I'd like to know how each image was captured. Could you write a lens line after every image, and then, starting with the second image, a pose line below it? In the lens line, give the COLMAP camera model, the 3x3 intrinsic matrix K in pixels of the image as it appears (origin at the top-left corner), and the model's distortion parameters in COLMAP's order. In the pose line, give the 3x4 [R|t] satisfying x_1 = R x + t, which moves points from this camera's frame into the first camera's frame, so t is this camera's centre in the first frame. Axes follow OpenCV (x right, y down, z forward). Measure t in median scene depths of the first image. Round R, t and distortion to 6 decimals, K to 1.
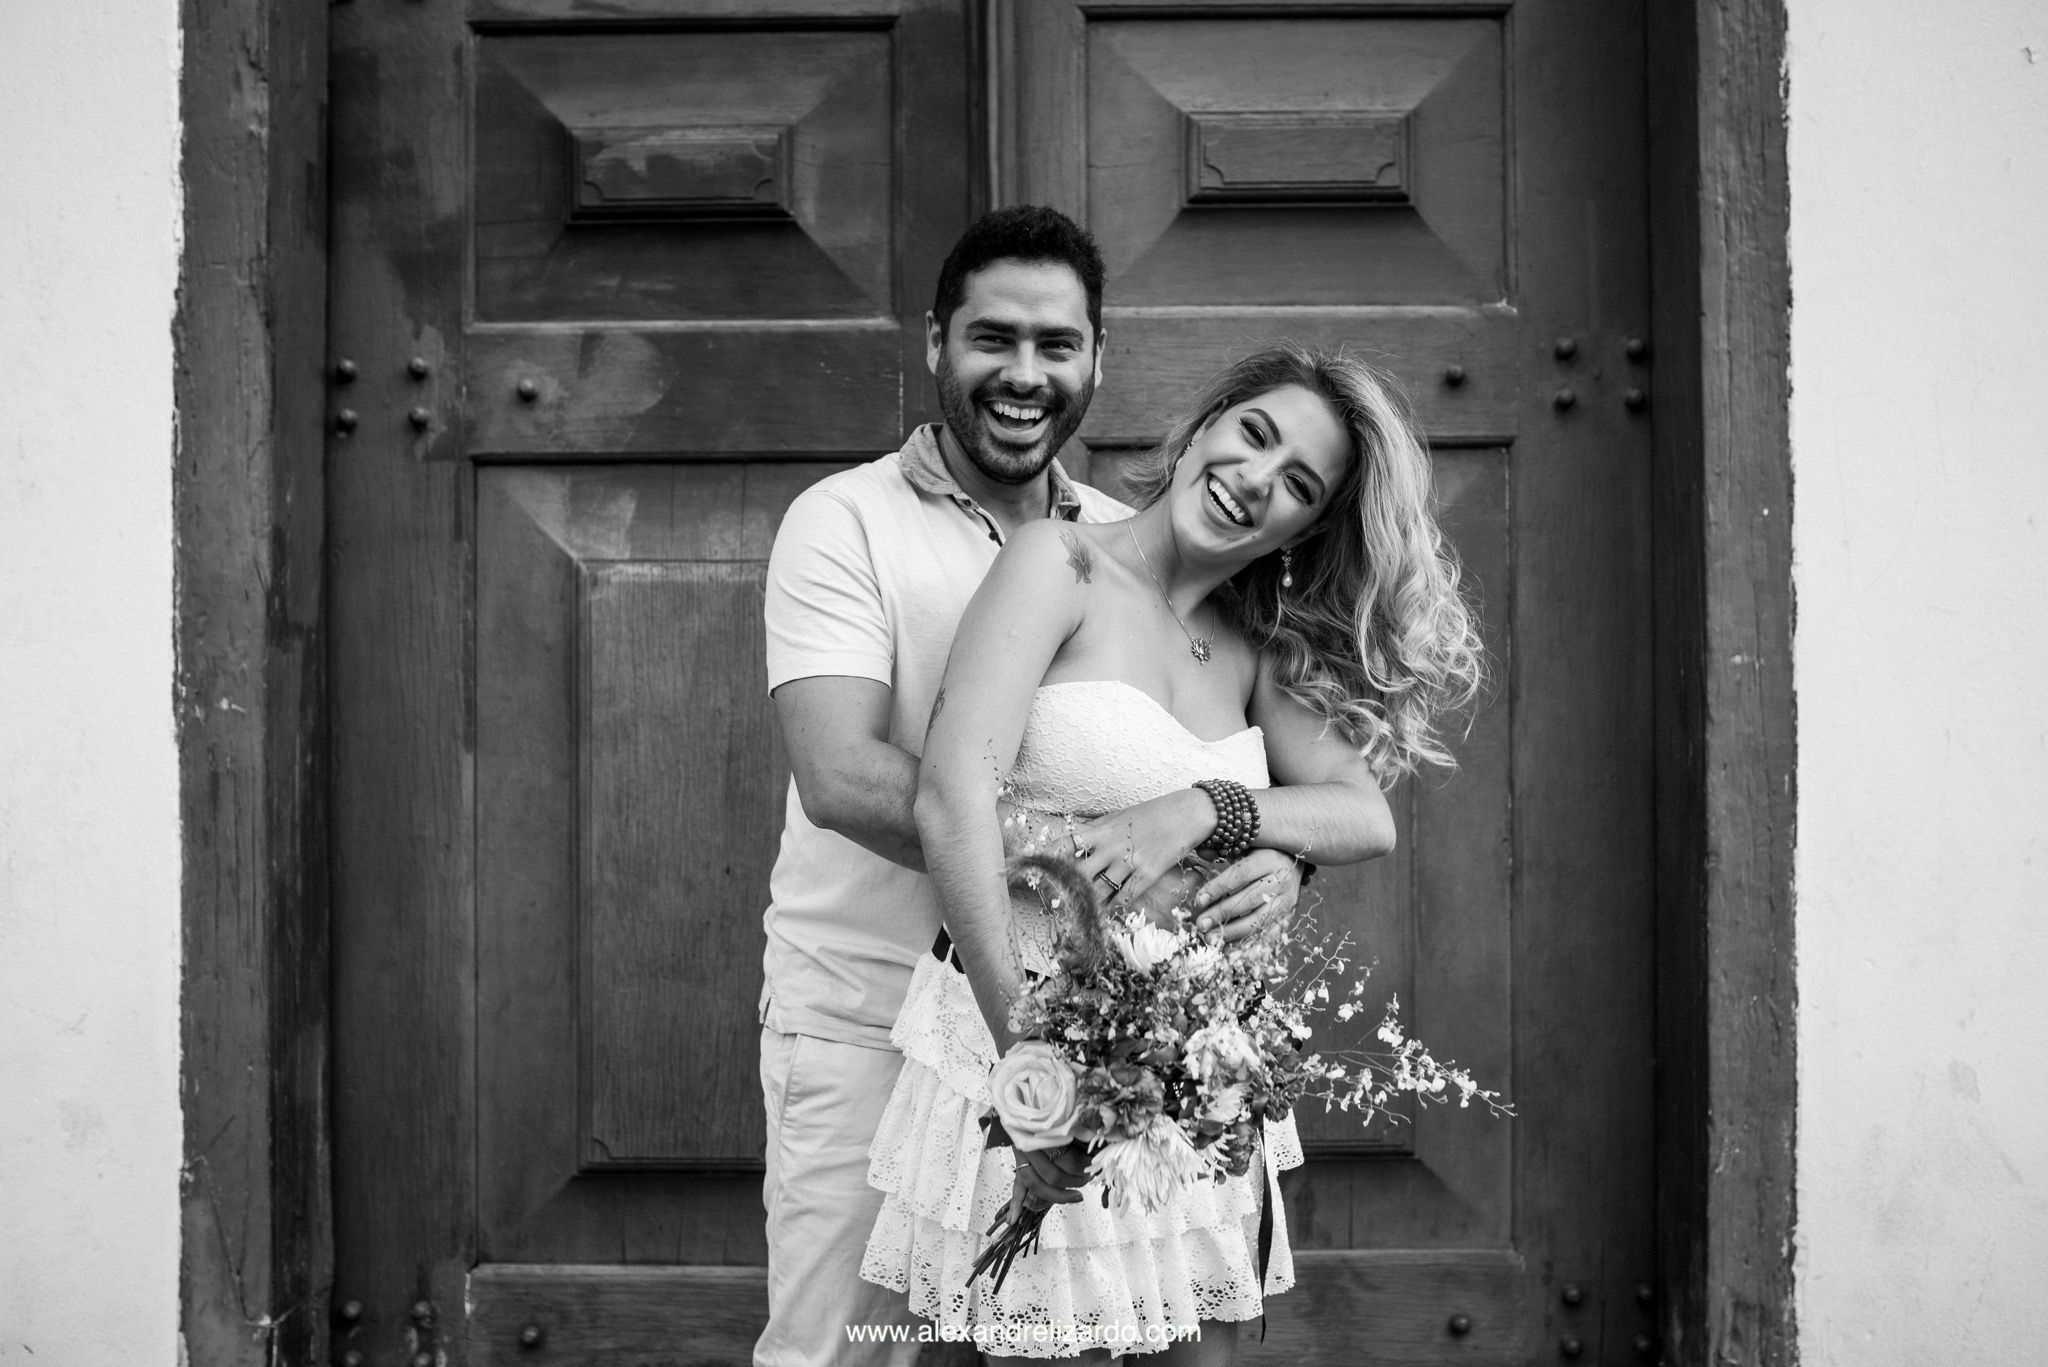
lens RADIAL K [[1996.7, 0, 1020.8], [0, 1996.7, 674.4], [0, 0, 1]] dist [-0.062890, 0.089834]
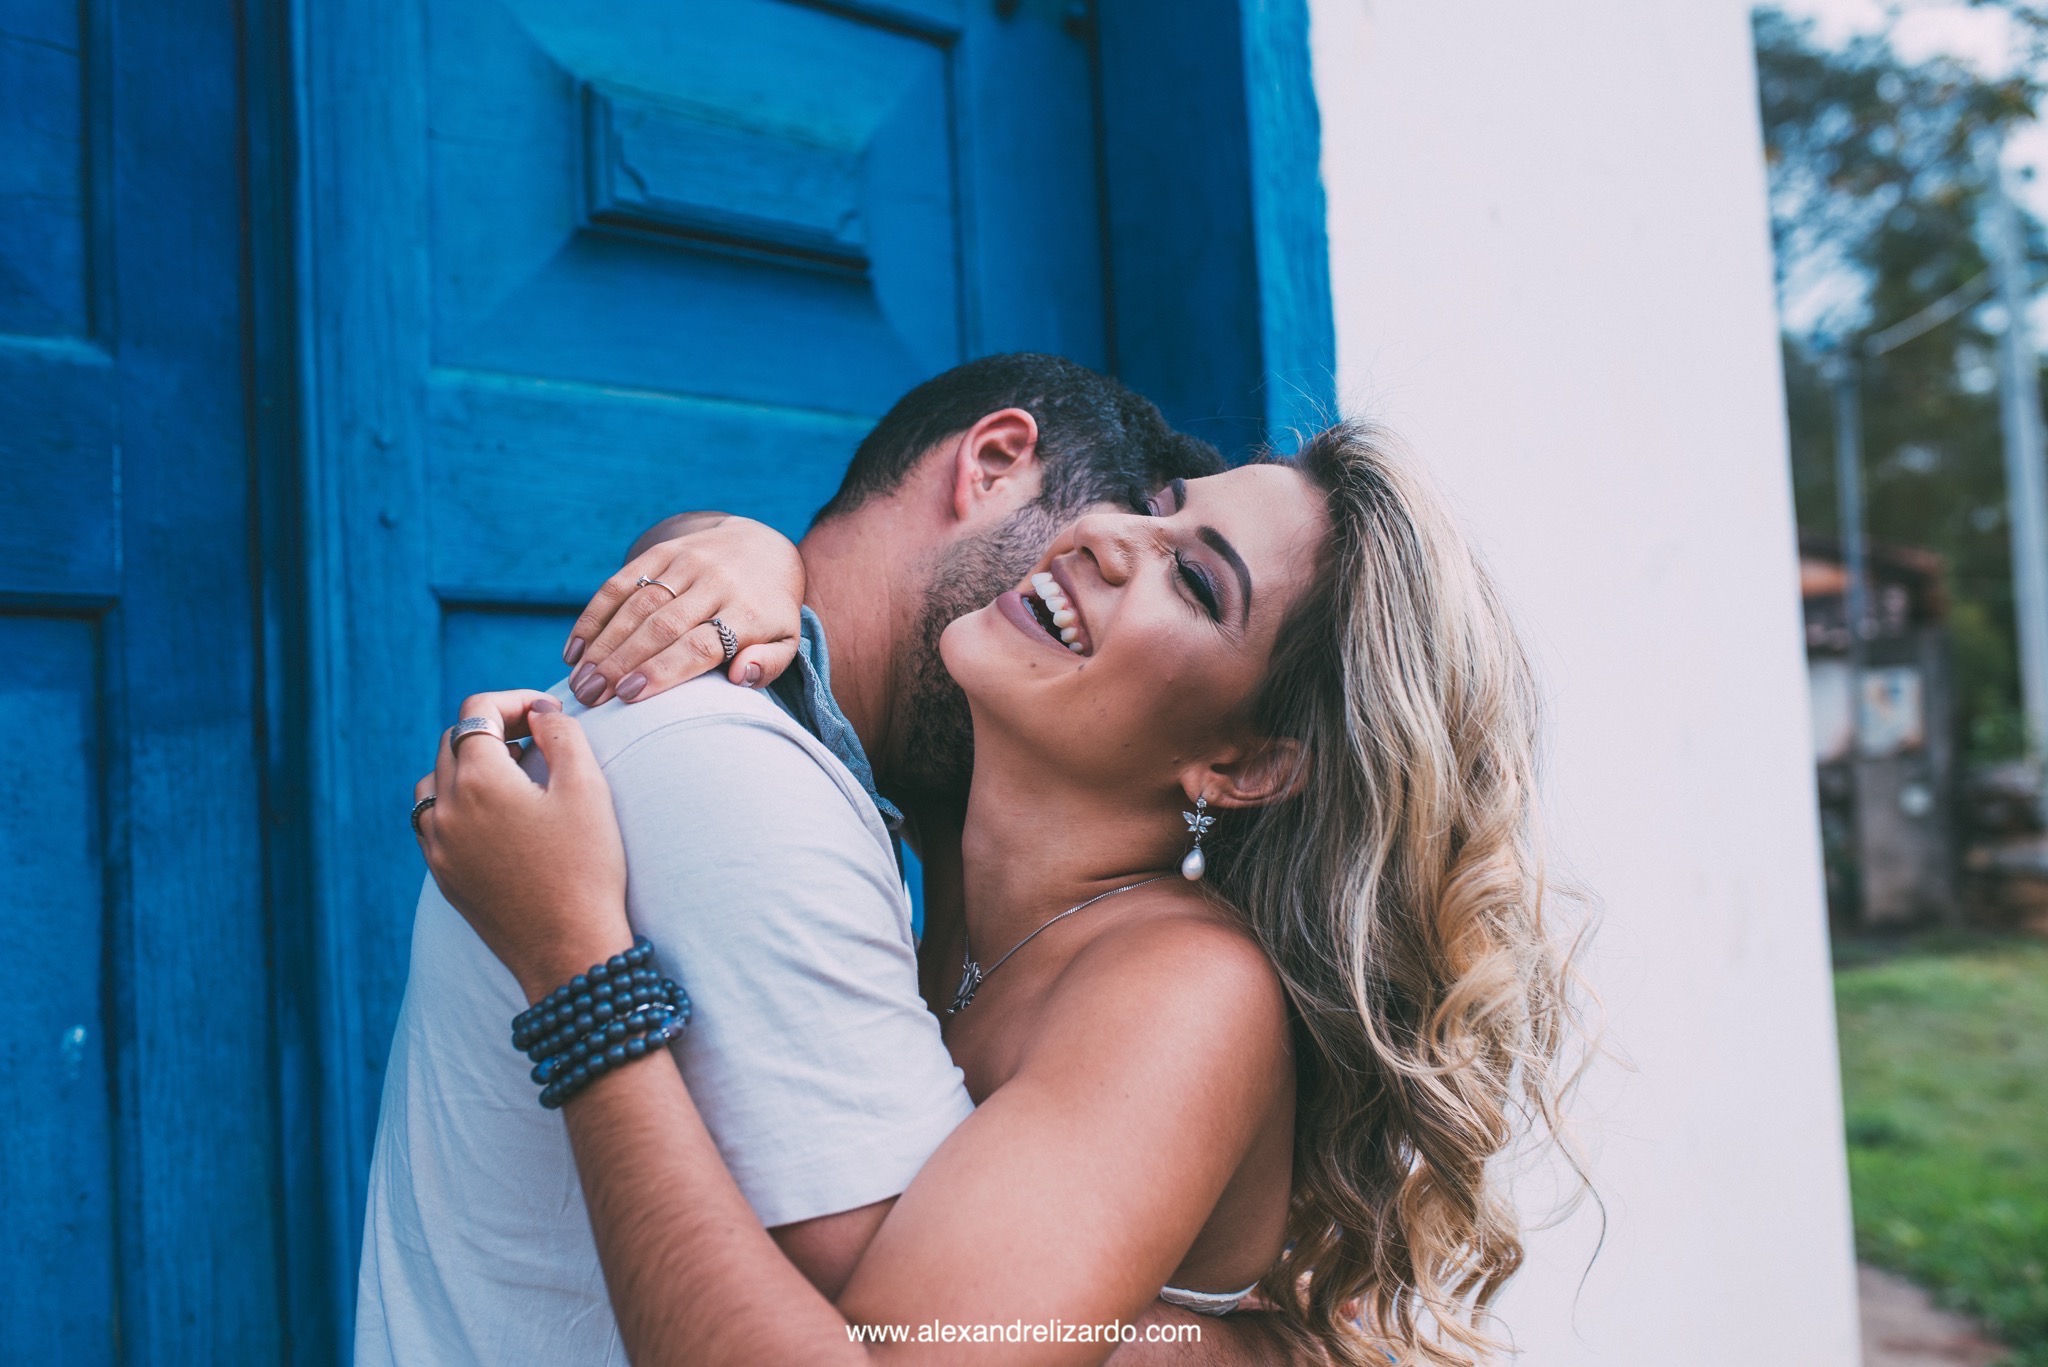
lens RADIAL K [[1996.7, 0, 1020.8], [0, 1996.7, 674.4], [0, 0, 1]] dist [-0.062890, 0.089834]
pose [[0.721695, 0.016058, 0.692025, -0.250318], [0.038851, 0.997215, -0.063657, -0.050538], [-0.691121, 0.072827, 0.719061, 0.473858]]
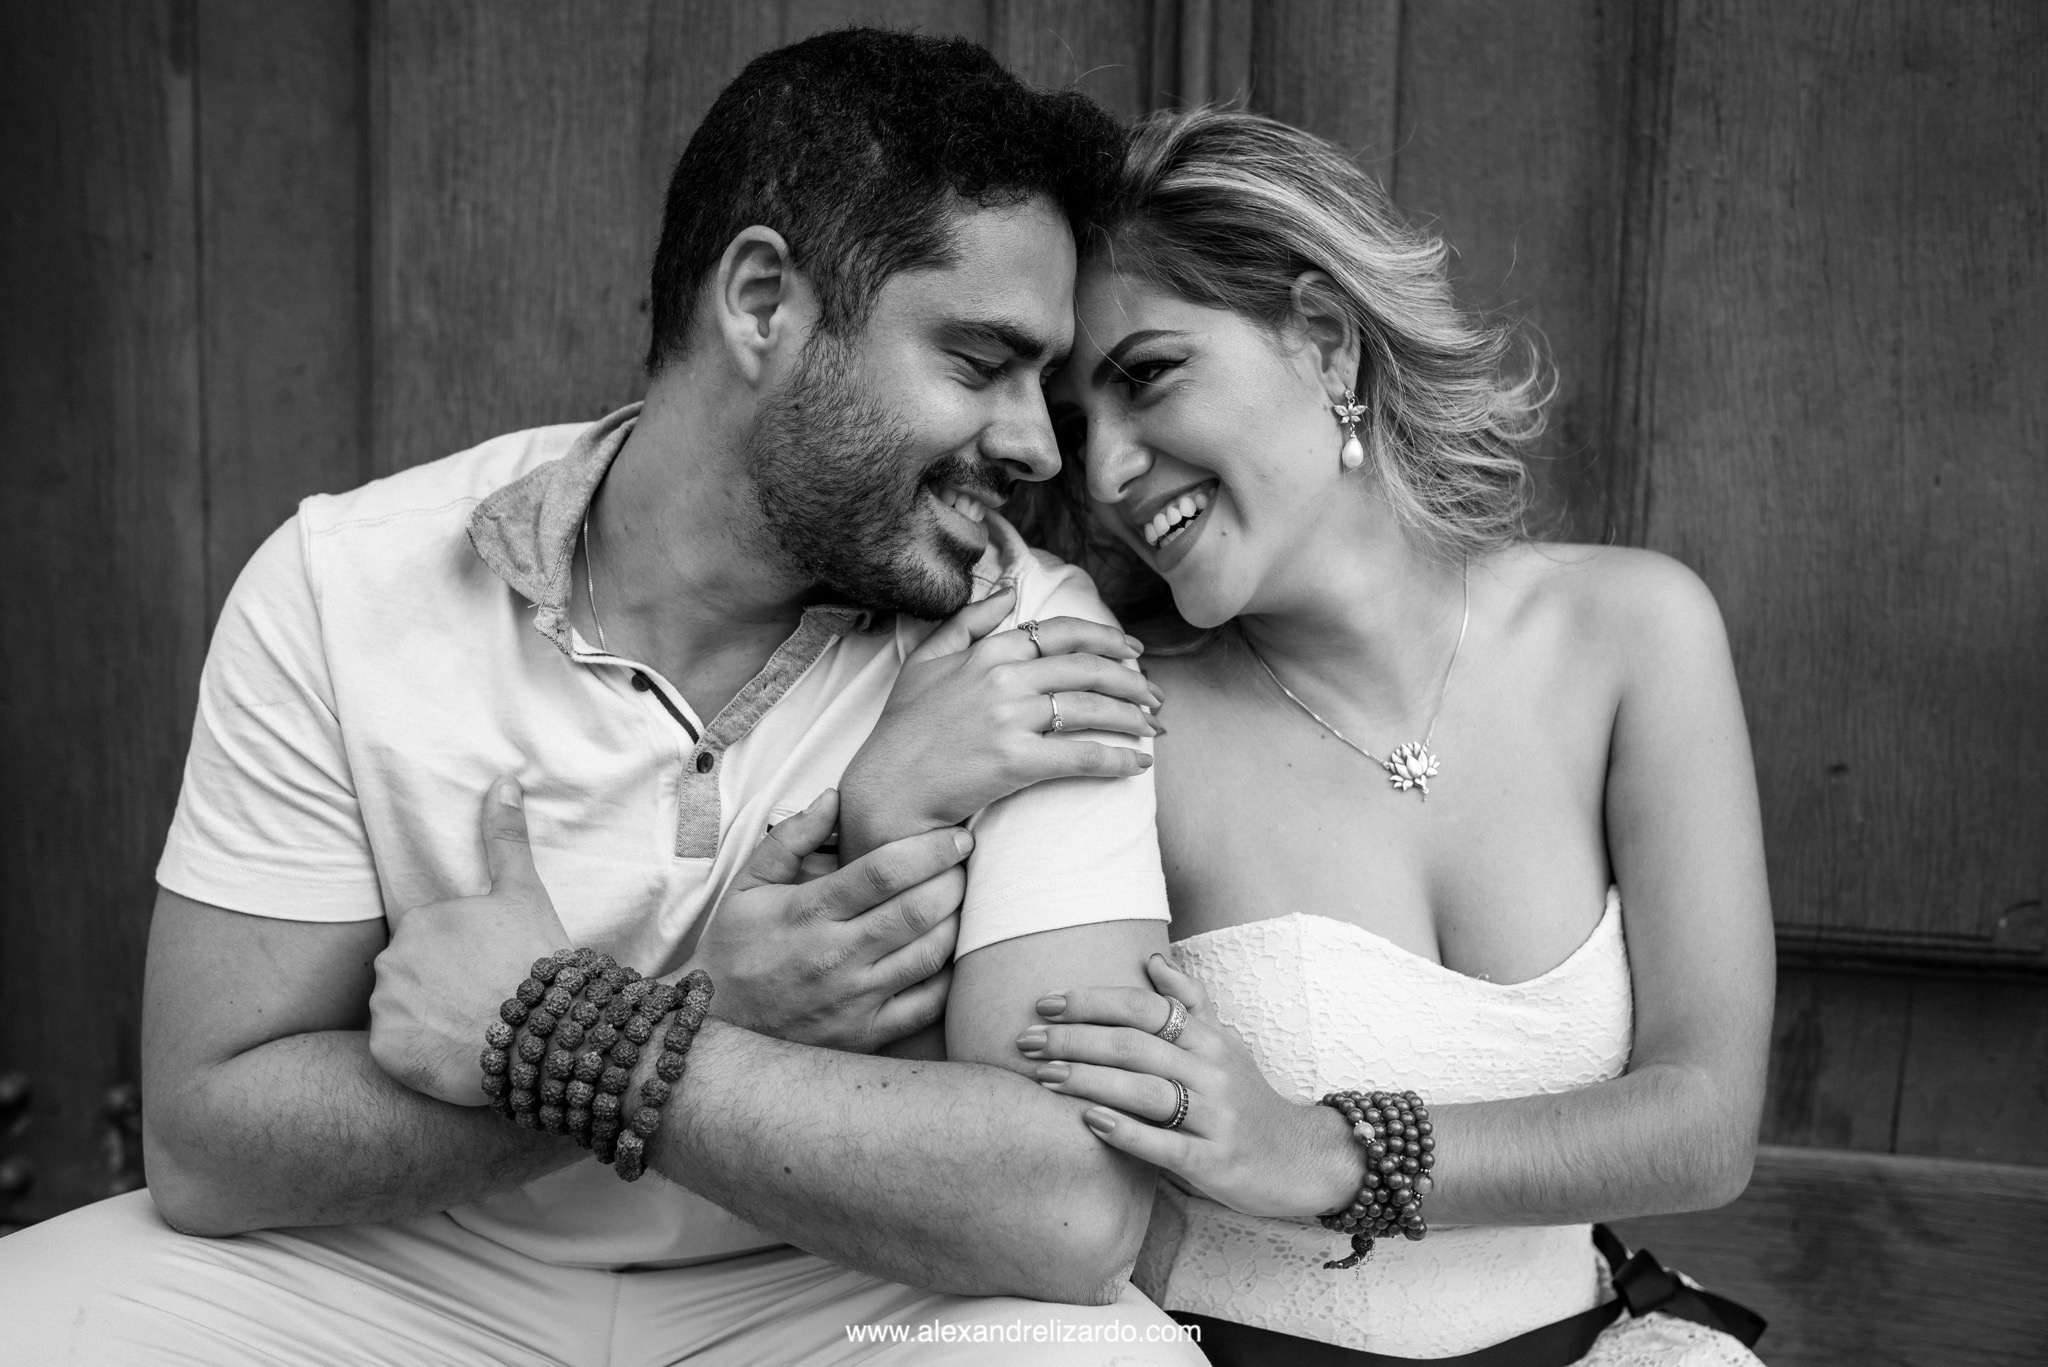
lens RADIAL K [[1996.7, 0, 1020.8], [0, 1996.7, 674.4], [0, 0, 1]] dist [-0.062890, 0.089834]
pose [[0.983544, 0.056412, -0.171634, 0.035278], [-0.030318, 0.988066, 0.151019, 0.111159], [0.178105, -0.143330, 0.973517, 0.521438]]
